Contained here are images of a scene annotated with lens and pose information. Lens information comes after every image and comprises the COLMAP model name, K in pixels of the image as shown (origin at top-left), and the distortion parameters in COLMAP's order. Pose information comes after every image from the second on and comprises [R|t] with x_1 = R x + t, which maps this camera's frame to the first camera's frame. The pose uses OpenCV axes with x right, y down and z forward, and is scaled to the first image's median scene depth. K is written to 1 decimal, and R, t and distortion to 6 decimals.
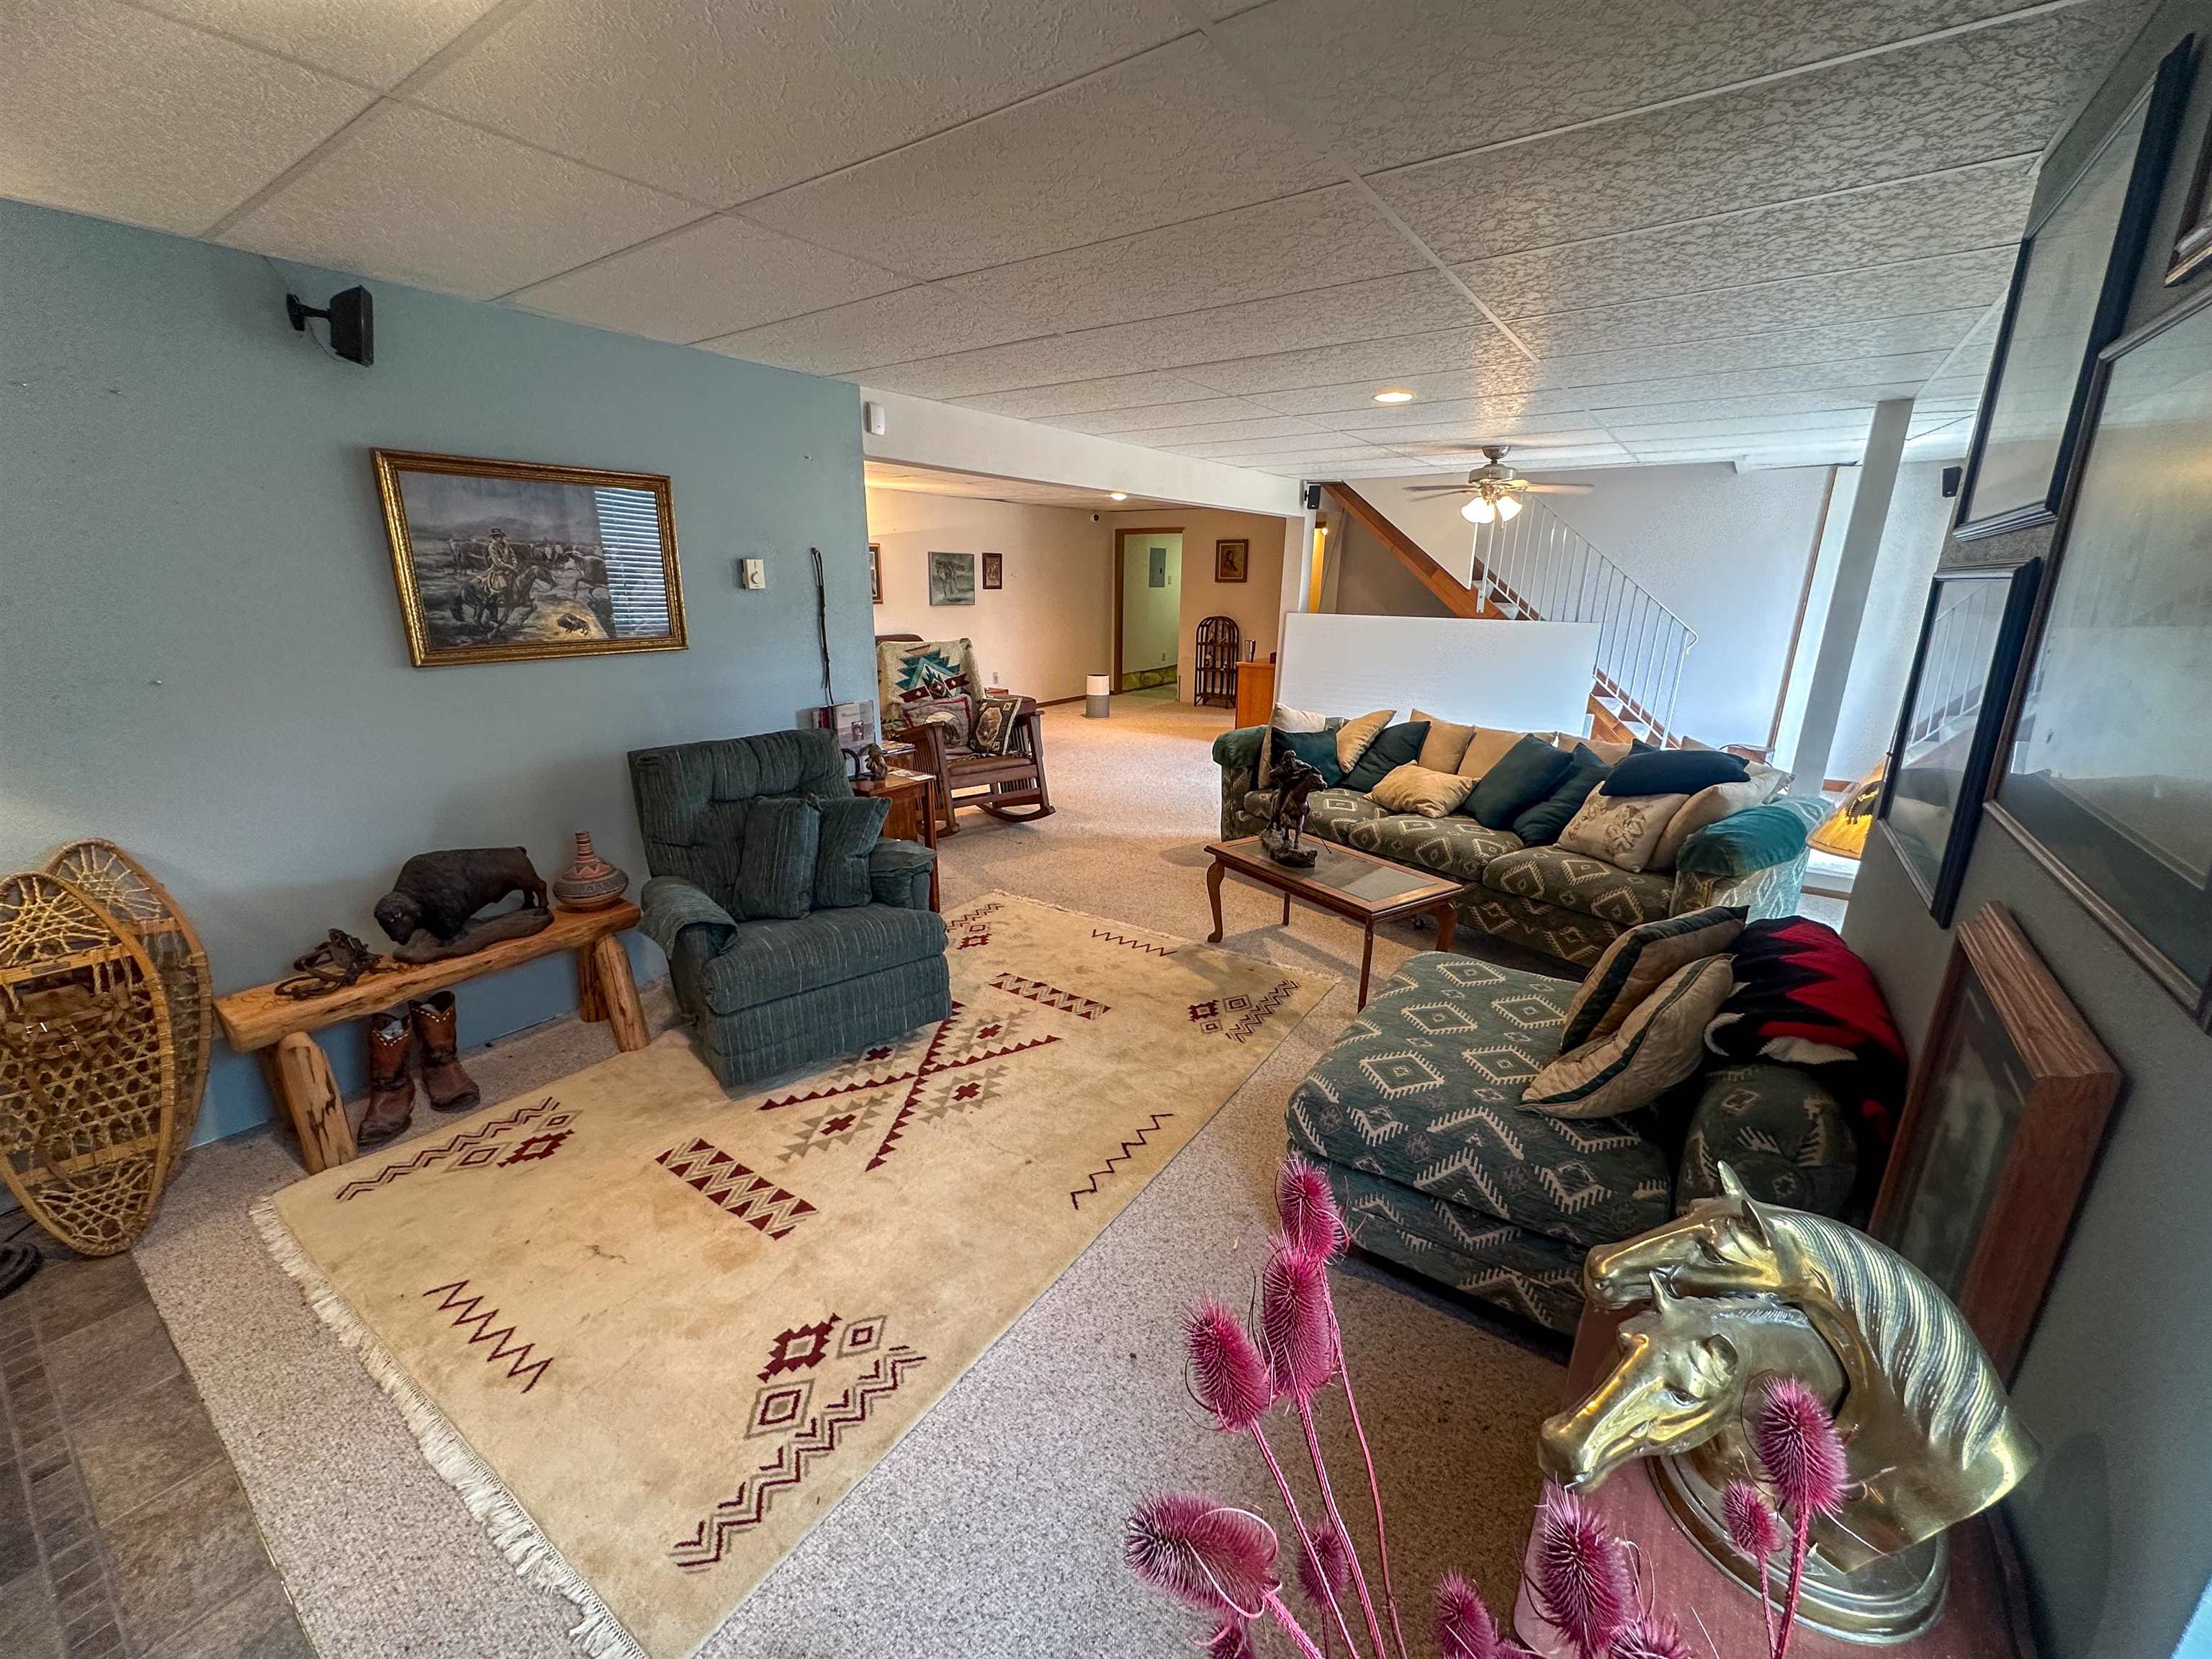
lens RADIAL K [[882.1, 0, 1104.6], [0, 882.1, 826.3], [0, 0, 1]] dist [-0.003215, 0.001163]
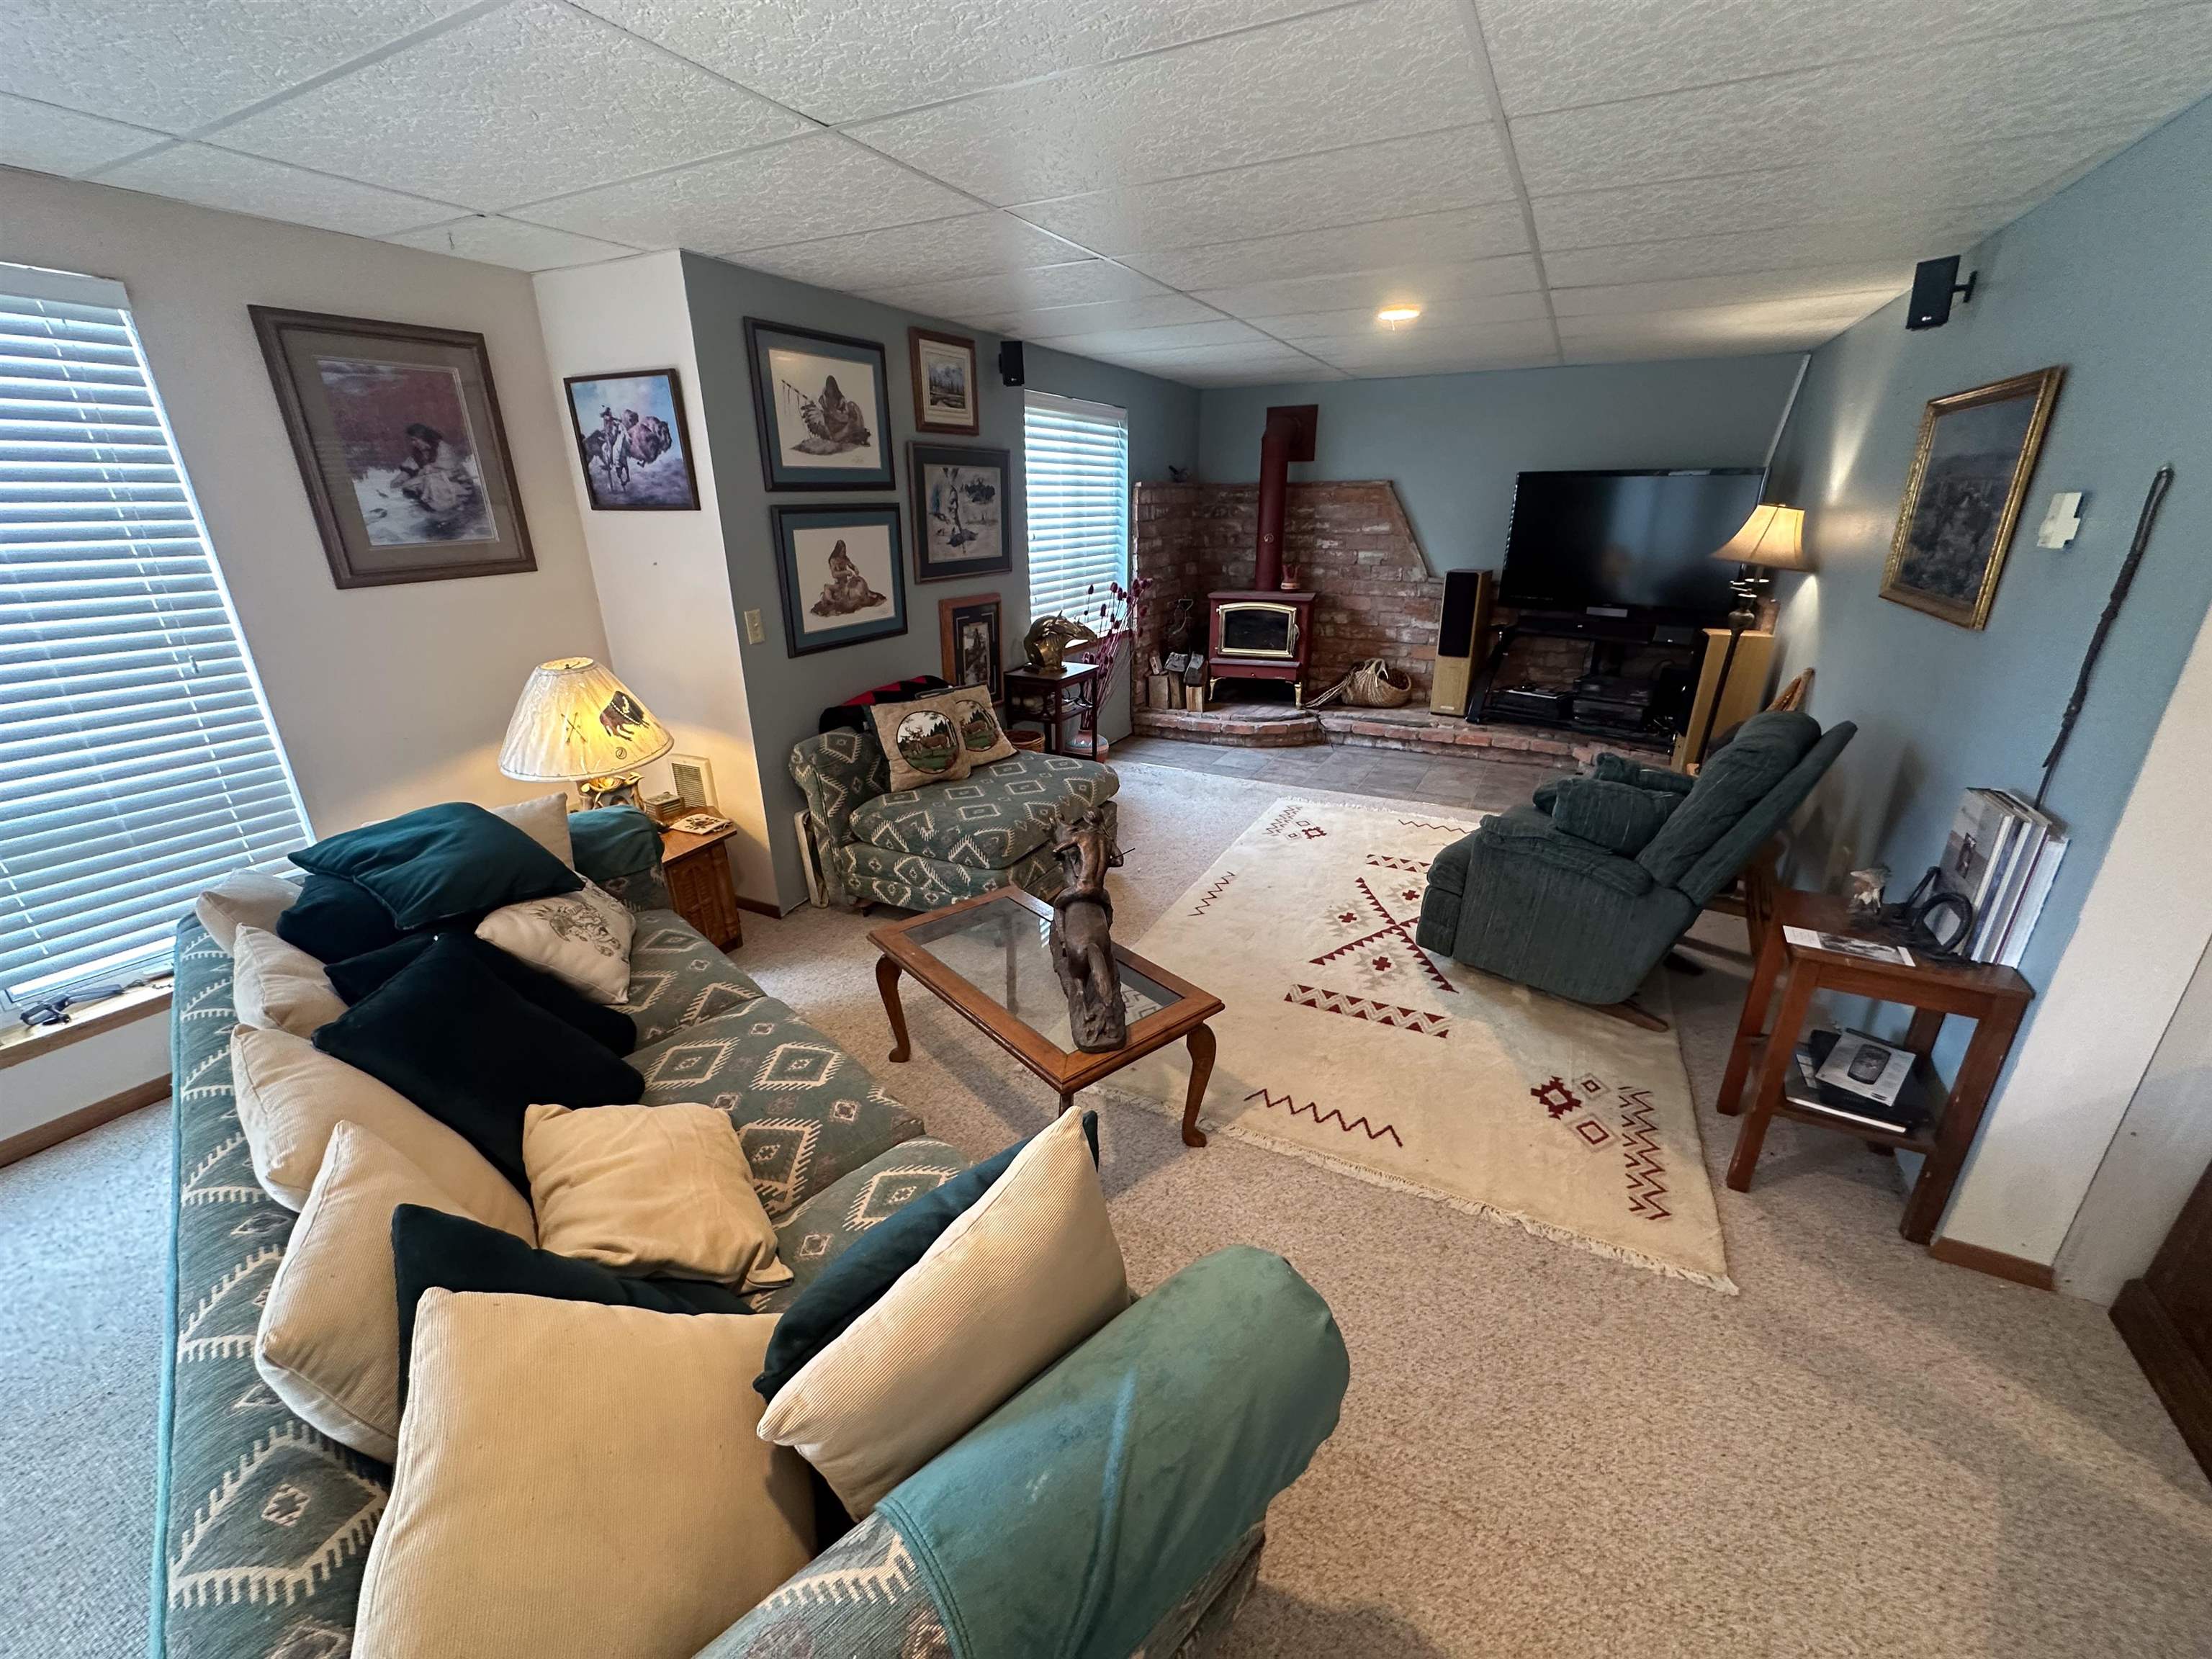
lens RADIAL K [[882.1, 0, 1106.3], [0, 882.1, 828.6], [0, 0, 1]] dist [-0.003215, 0.001163]
pose [[-0.990645, 0.047290, -0.128007, 0.326113], [-0.038489, 0.803125, 0.594567, -0.514831], [0.130922, 0.593931, -0.793791, 1.741945]]
